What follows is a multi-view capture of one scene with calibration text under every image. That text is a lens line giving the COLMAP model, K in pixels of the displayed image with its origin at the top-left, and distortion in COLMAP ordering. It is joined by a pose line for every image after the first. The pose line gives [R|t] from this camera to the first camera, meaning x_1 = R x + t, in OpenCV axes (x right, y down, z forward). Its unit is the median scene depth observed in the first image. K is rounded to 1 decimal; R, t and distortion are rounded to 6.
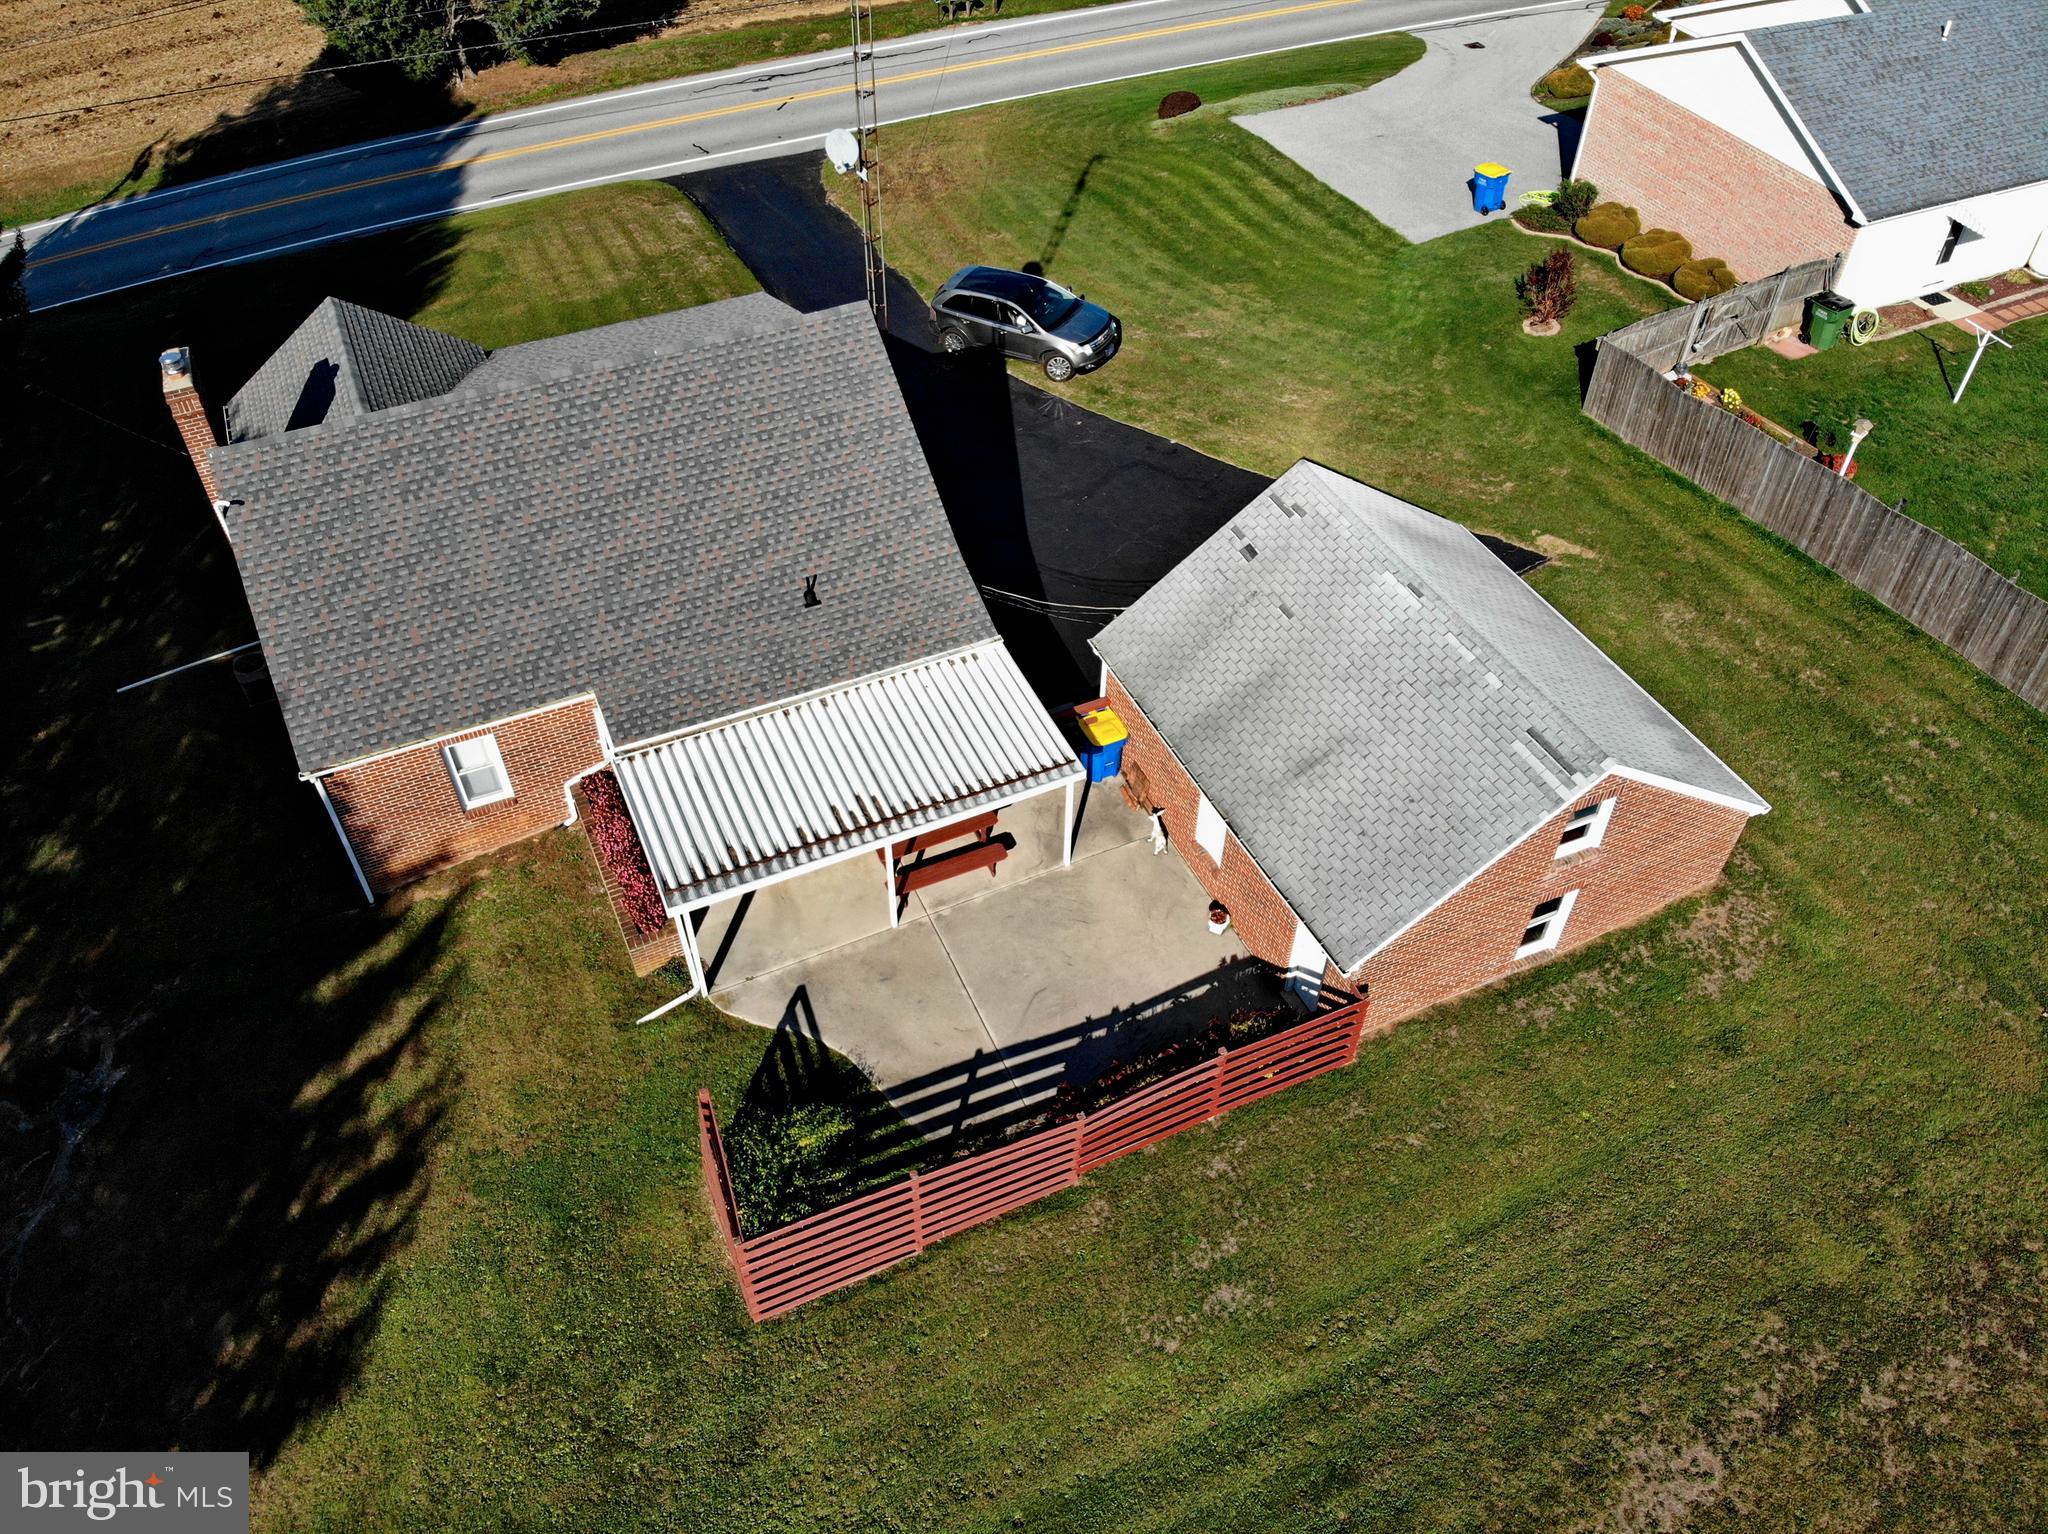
lens RADIAL K [[1483.3, 0, 1017.5], [0, 1483.3, 770.9], [0, 0, 1]] dist [0.029860, -0.126421]
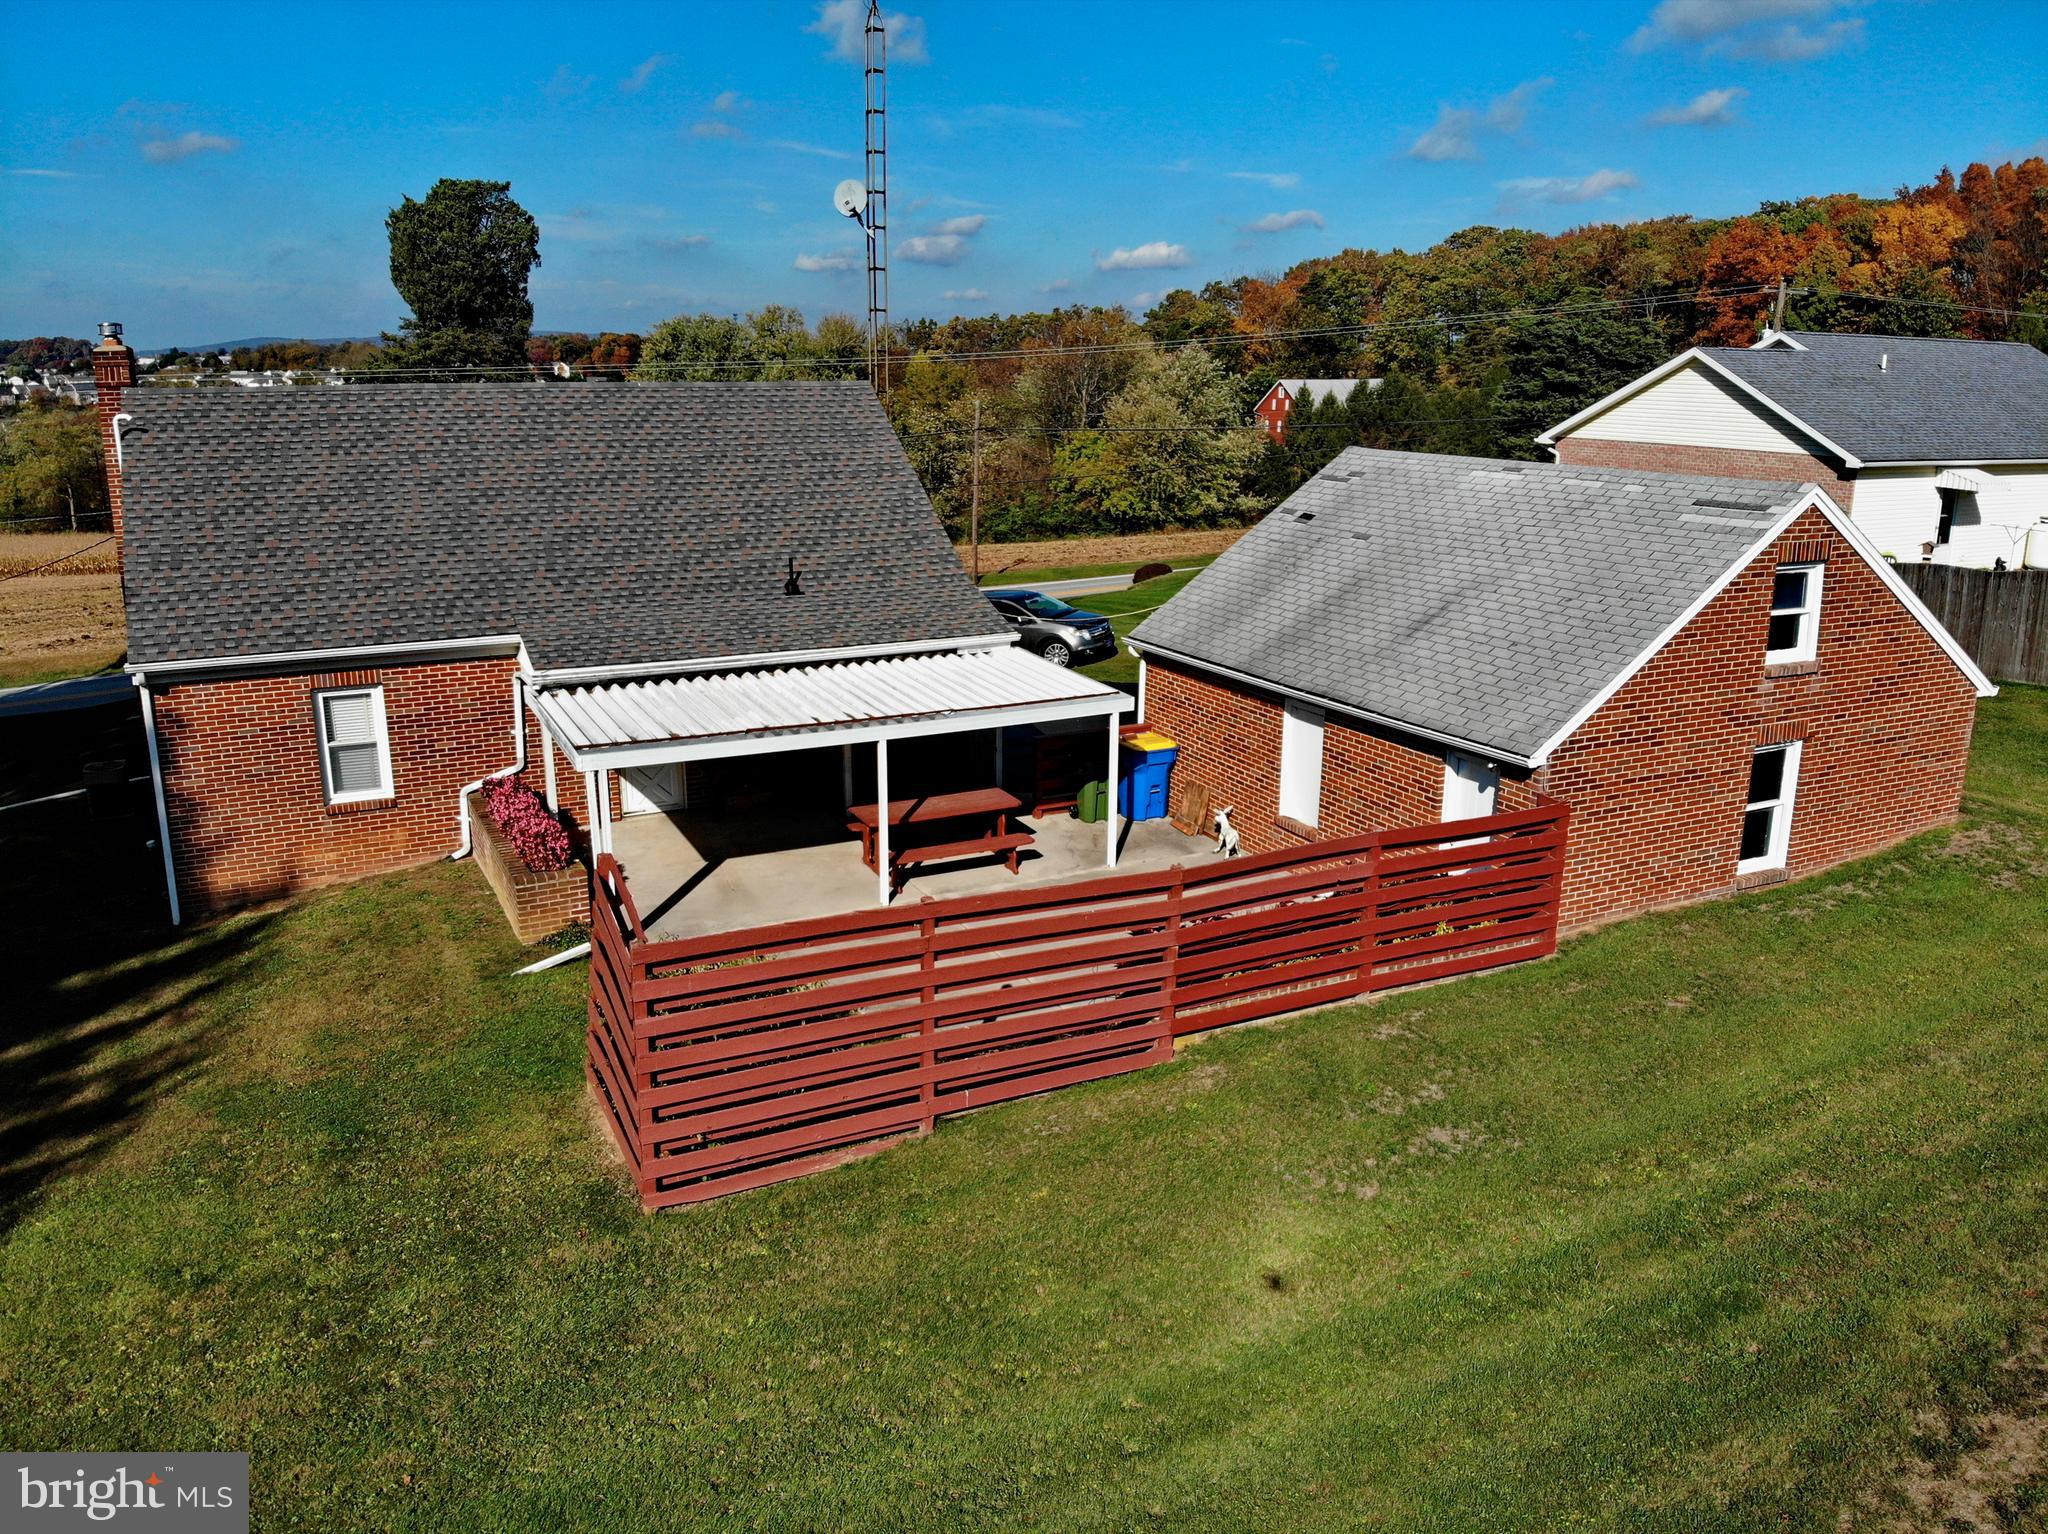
lens RADIAL K [[1496.7, 0, 1012.3], [0, 1496.7, 823.1], [0, 0, 1]] dist [0.030447, -0.147832]
pose [[0.999623, -0.004679, 0.027037, -0.025950], [0.017594, 0.865440, -0.500703, 0.289382], [-0.021056, 0.500990, 0.865197, 0.221994]]
